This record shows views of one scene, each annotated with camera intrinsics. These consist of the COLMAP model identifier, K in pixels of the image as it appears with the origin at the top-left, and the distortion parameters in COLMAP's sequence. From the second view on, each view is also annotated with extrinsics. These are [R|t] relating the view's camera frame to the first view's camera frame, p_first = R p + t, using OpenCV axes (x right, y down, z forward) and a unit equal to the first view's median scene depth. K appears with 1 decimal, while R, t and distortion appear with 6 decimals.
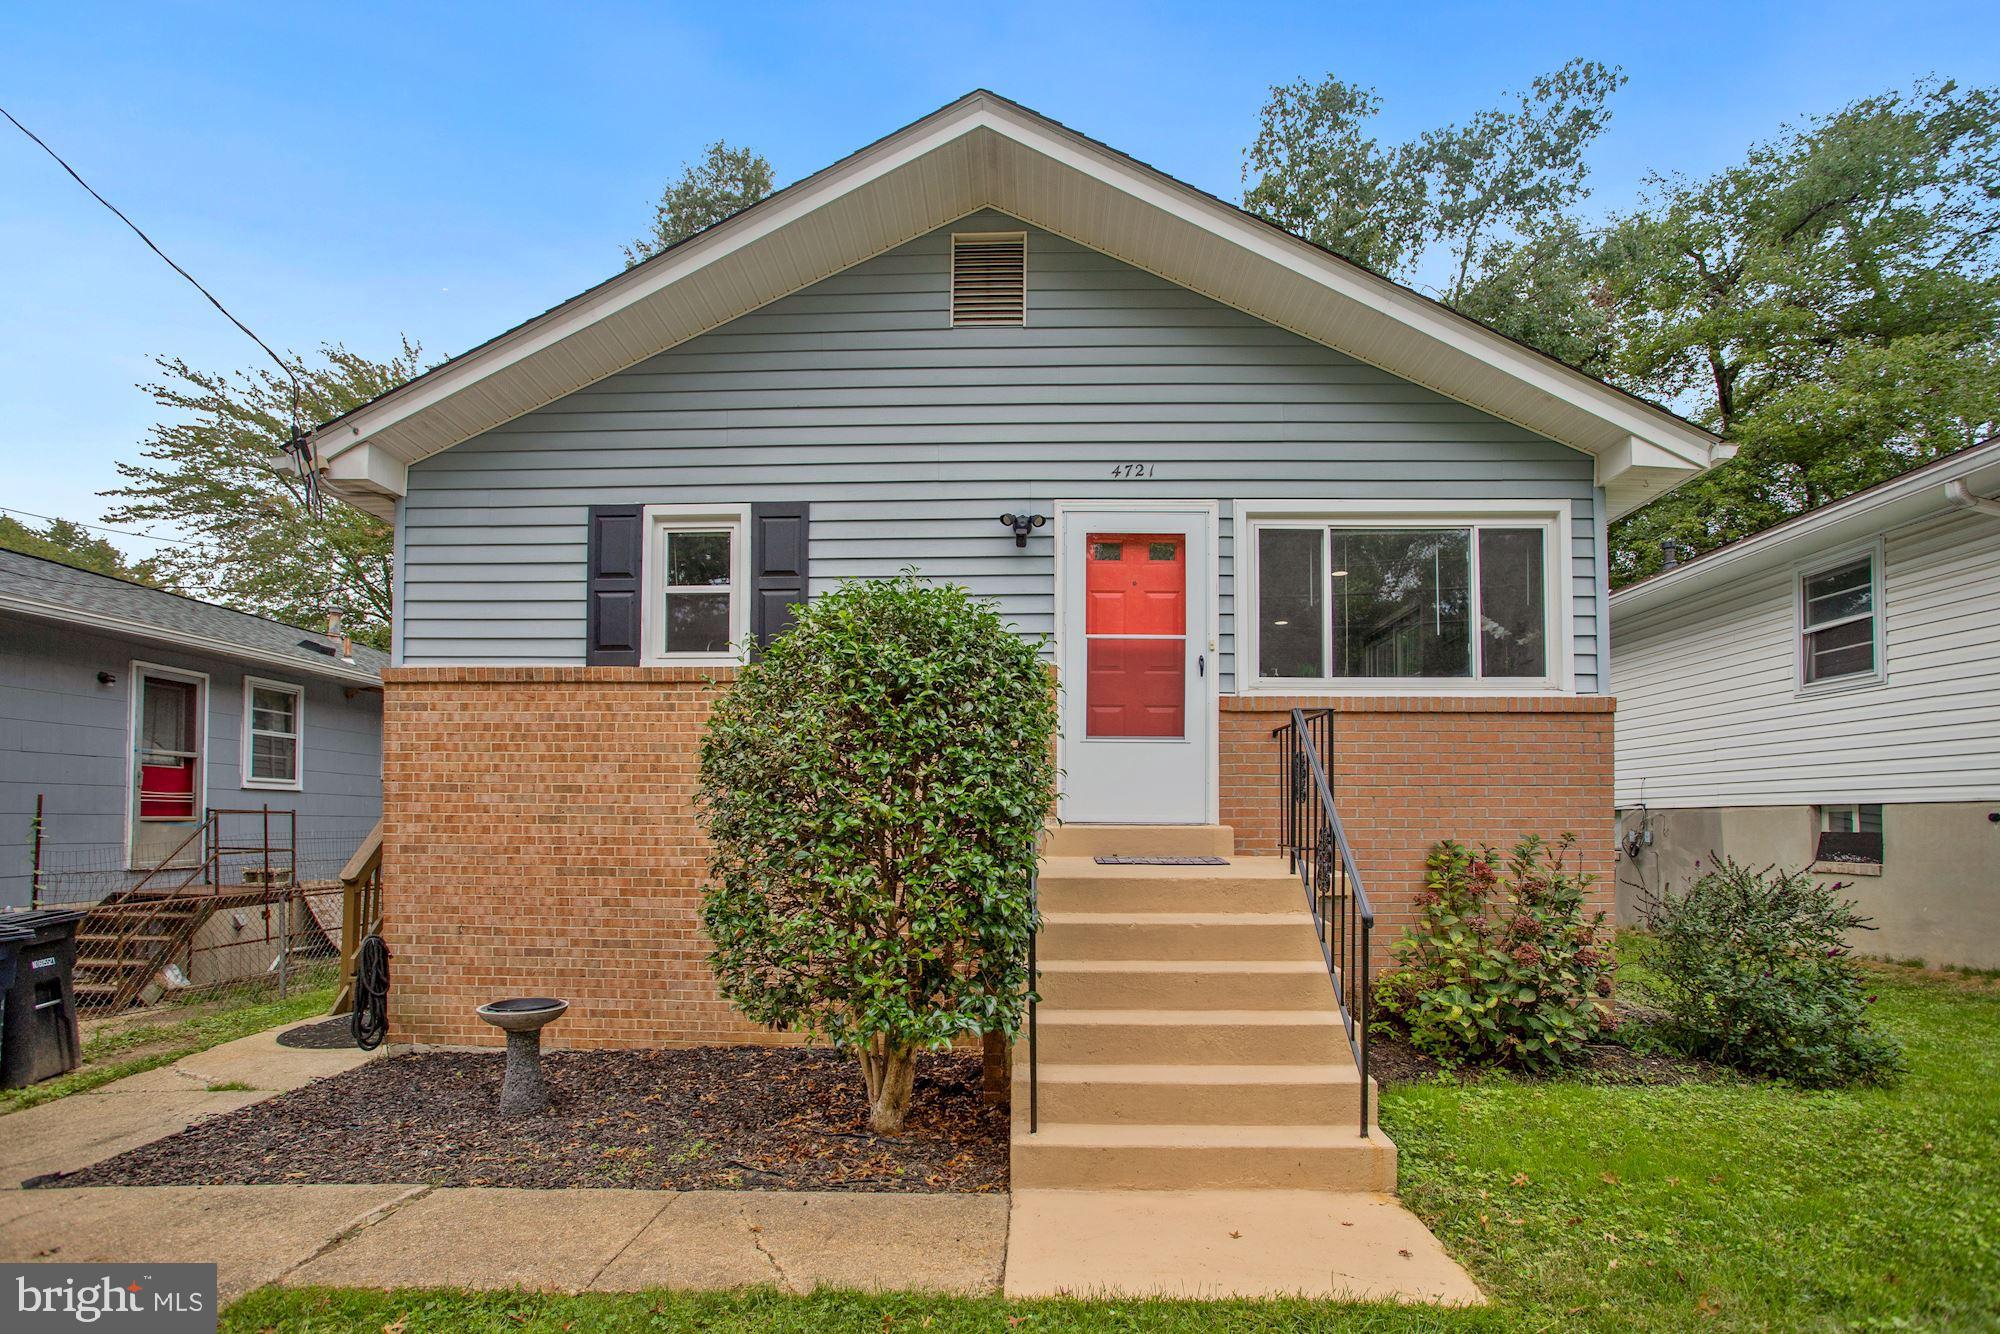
lens RADIAL K [[971.1, 0, 1001.4], [0, 971.1, 790.8], [0, 0, 1]] dist [-0.011902, 0.005867]
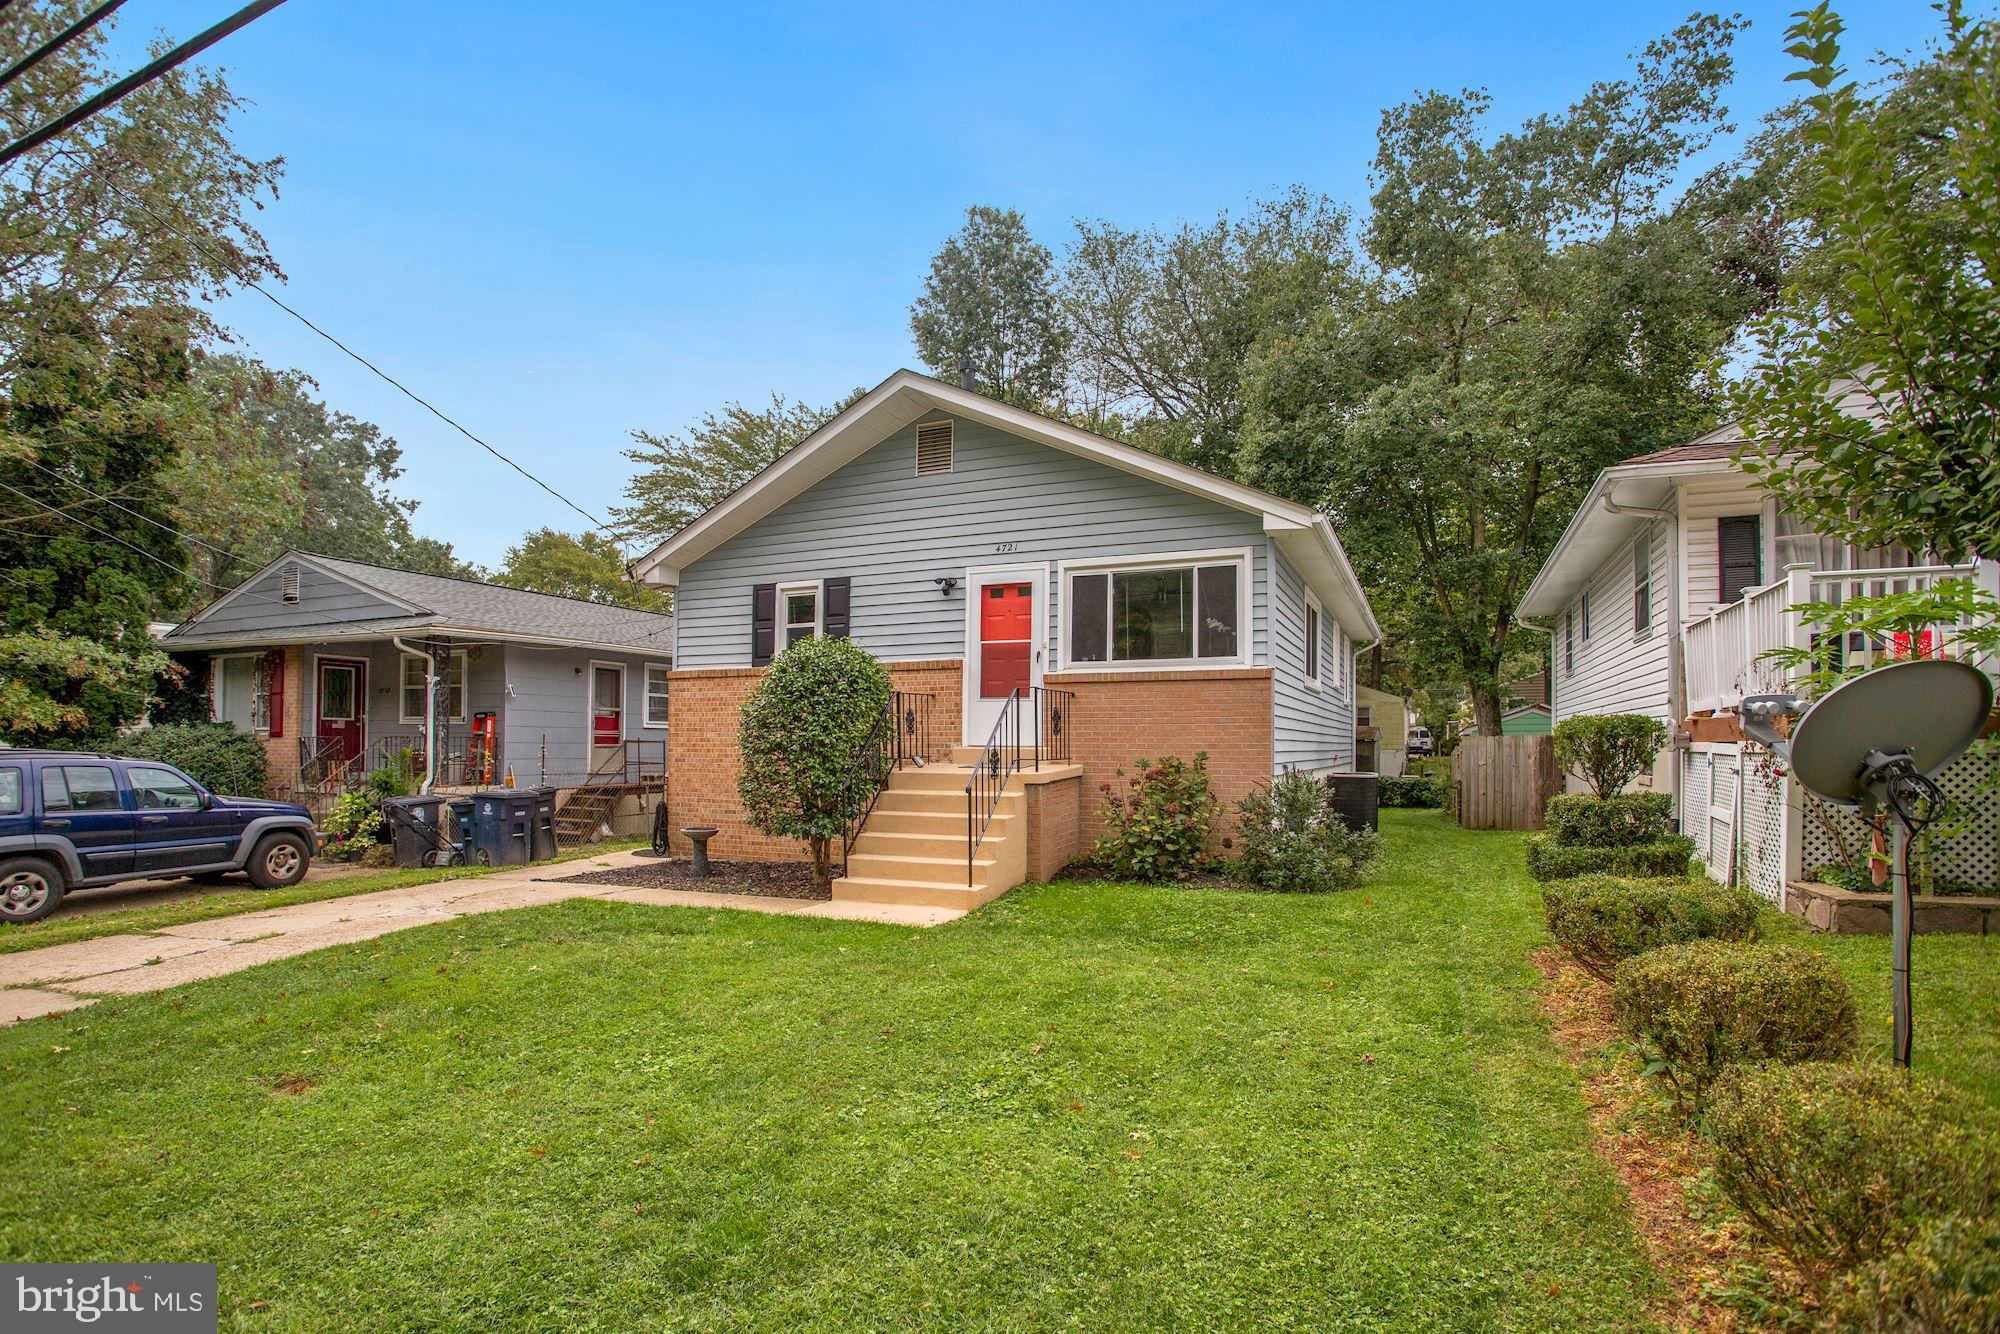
lens RADIAL K [[1010.9, 0, 1002.1], [0, 1010.9, 704.2], [0, 0, 1]] dist [0.002667, 0.000811]
pose [[0.922538, -0.016881, -0.385538, 0.841320], [0.012099, 0.999817, -0.014826, -0.017104], [0.385718, 0.009013, 0.922573, -0.706853]]
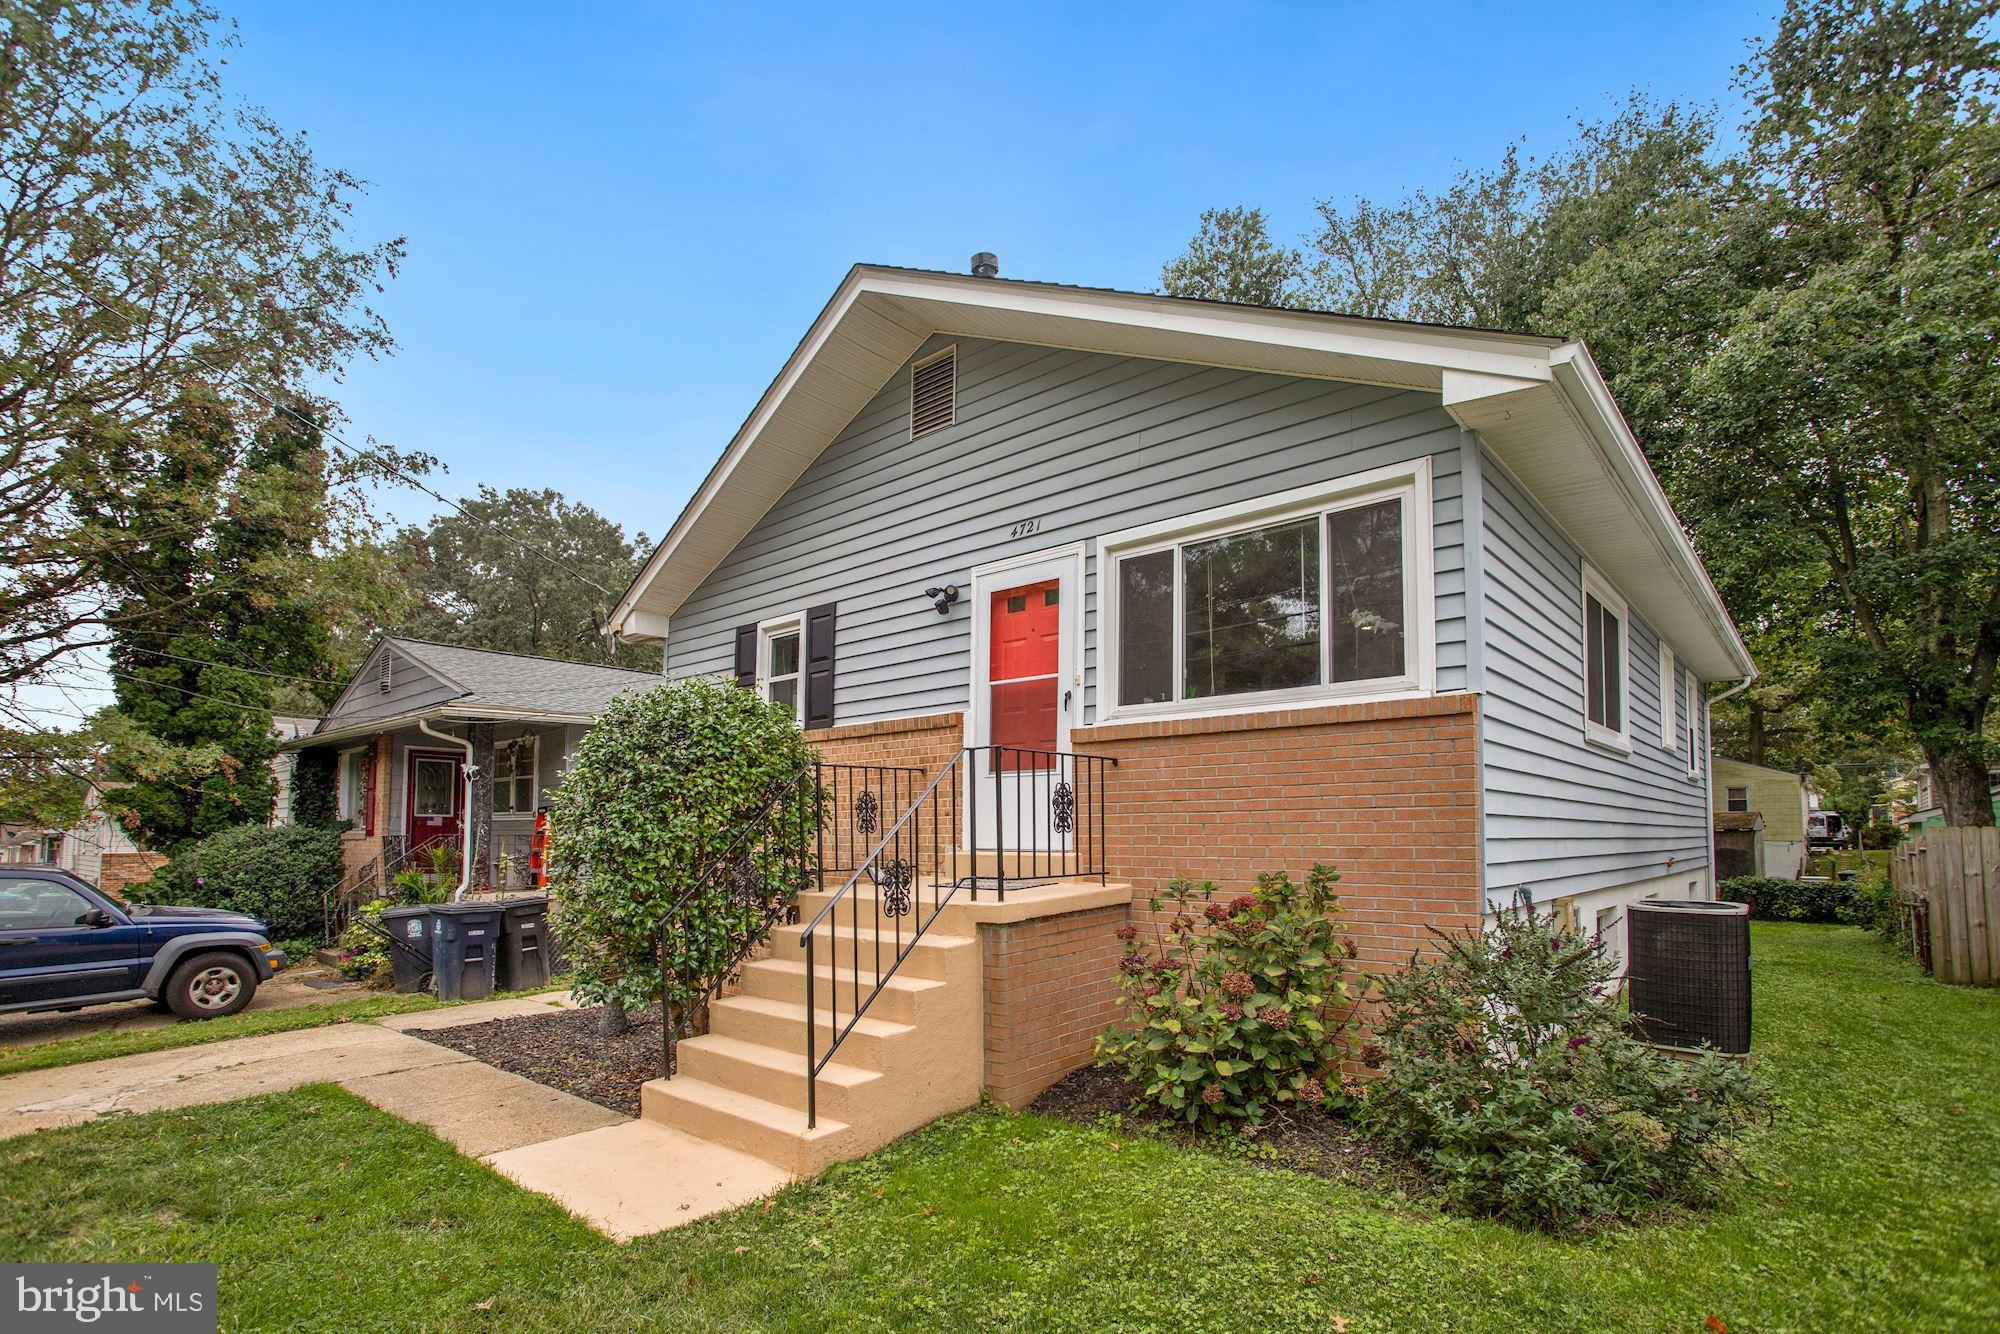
lens RADIAL K [[979.4, 0, 1007.3], [0, 979.4, 768.6], [0, 0, 1]] dist [0.021649, 0.001299]
pose [[0.770481, -0.047938, -0.635658, 0.820800], [0.022964, 0.998608, -0.047476, -0.006205], [0.637050, 0.021982, 0.770509, 0.137653]]
